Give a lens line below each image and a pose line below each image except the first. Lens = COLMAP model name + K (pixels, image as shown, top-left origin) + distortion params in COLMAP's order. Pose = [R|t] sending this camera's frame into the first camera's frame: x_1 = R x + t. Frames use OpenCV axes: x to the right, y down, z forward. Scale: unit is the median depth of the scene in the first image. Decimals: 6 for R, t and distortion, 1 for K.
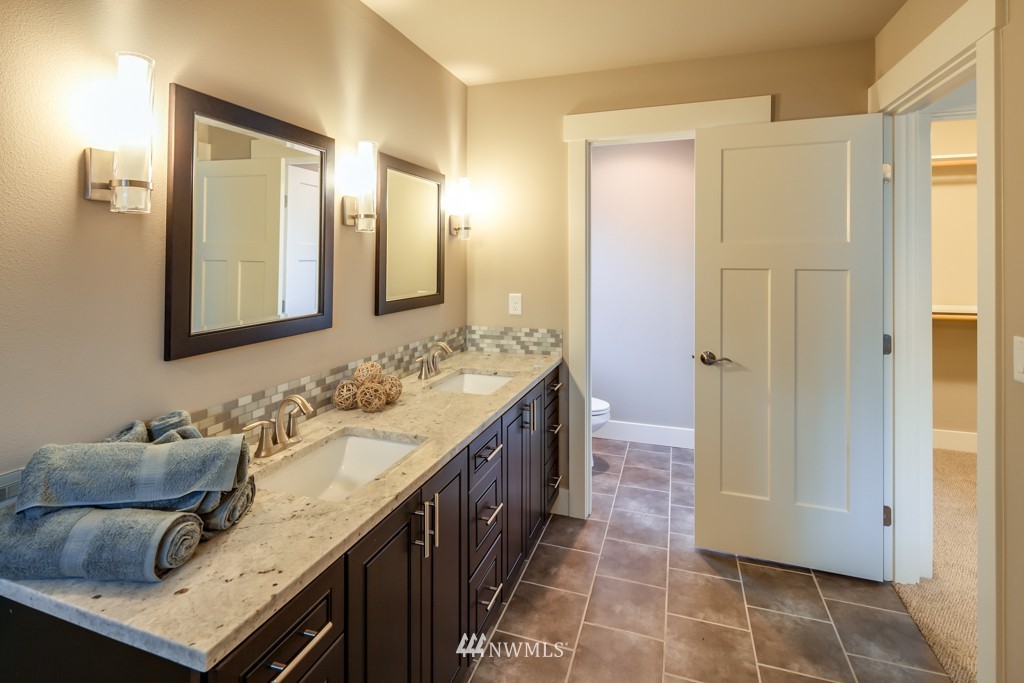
lens RADIAL K [[495.5, 0, 510.0], [0, 495.5, 313.6], [0, 0, 1]] dist [-0.001279, -0.000322]
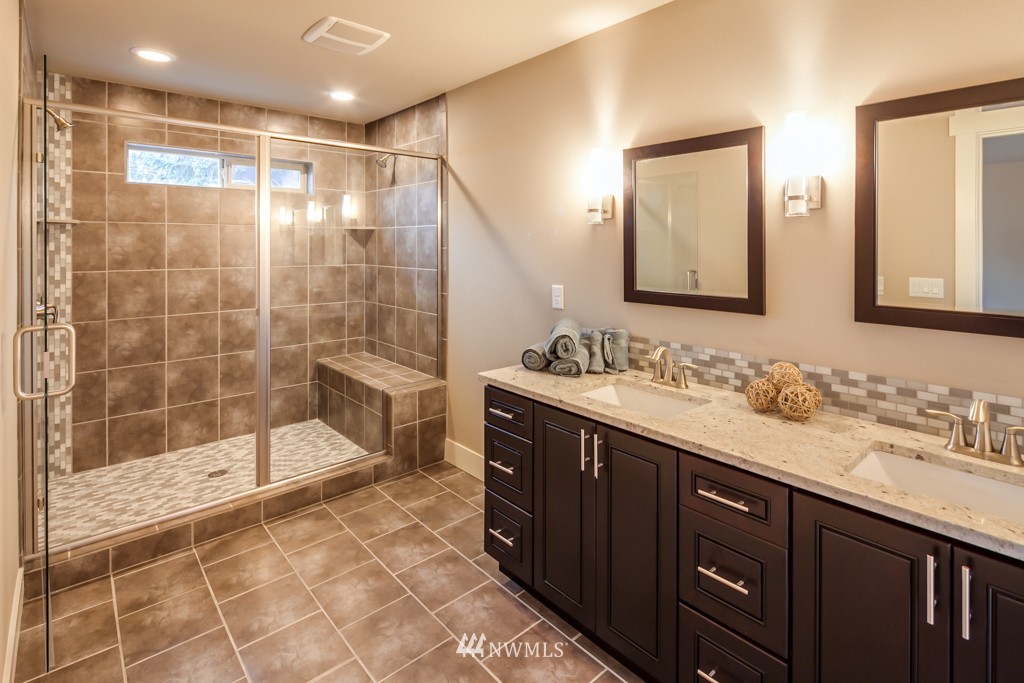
lens RADIAL K [[496.9, 0, 512.0], [0, 496.9, 341.5], [0, 0, 1]] dist [0.000857, 0.000096]
pose [[-0.489092, 0.159960, -0.857439, 0.799089], [-0.105089, 0.965072, 0.239983, -0.114698], [0.865878, 0.207481, -0.455199, 1.059269]]
